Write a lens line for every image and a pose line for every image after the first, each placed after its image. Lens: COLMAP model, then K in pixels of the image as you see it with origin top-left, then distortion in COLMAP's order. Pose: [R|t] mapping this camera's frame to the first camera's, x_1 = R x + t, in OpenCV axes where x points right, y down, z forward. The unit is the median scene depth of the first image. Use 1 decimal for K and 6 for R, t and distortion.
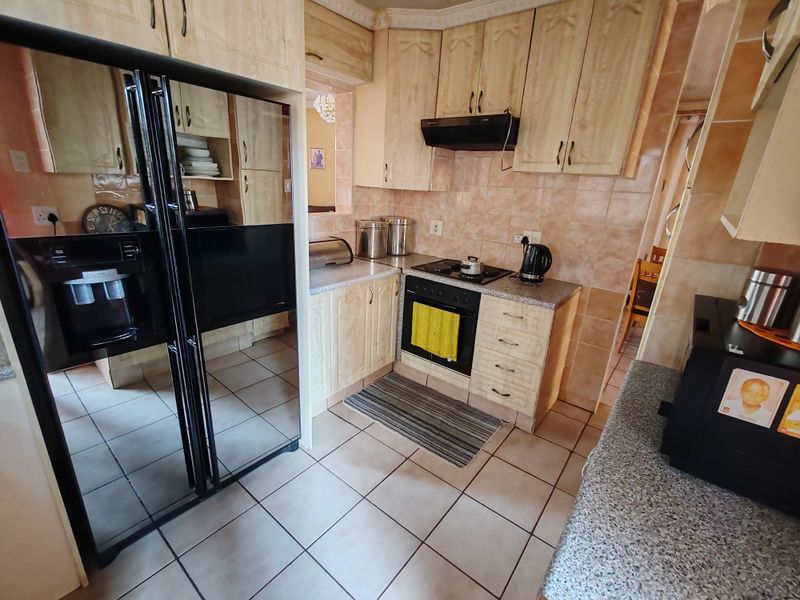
lens RADIAL K [[361.3, 0, 398.6], [0, 361.3, 300.1], [0, 0, 1]] dist [-0.000745, -0.000314]
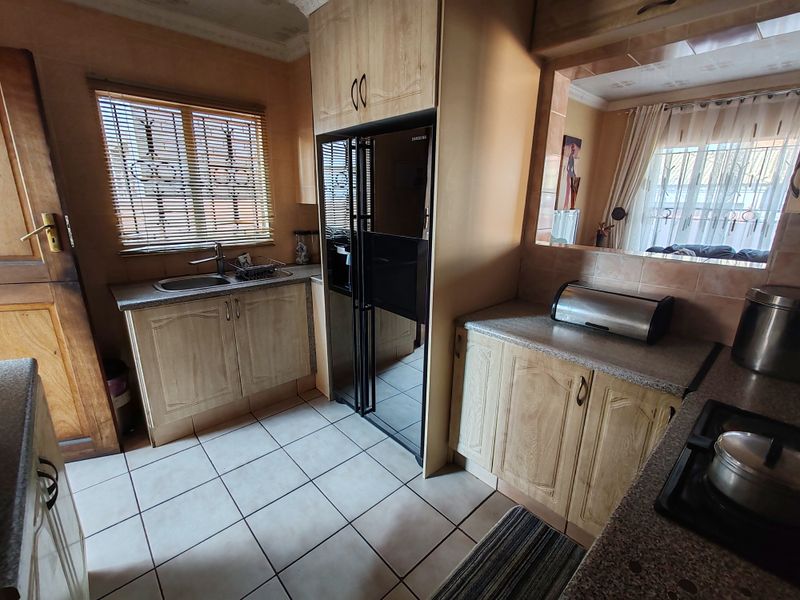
lens RADIAL K [[361.3, 0, 403.9], [0, 361.3, 301.0], [0, 0, 1]] dist [-0.000745, -0.000314]
pose [[-0.145796, 0.218873, -0.964800, 0.553896], [-0.330227, 0.908521, 0.256008, -0.225142], [0.932574, 0.355928, -0.060181, 0.809431]]
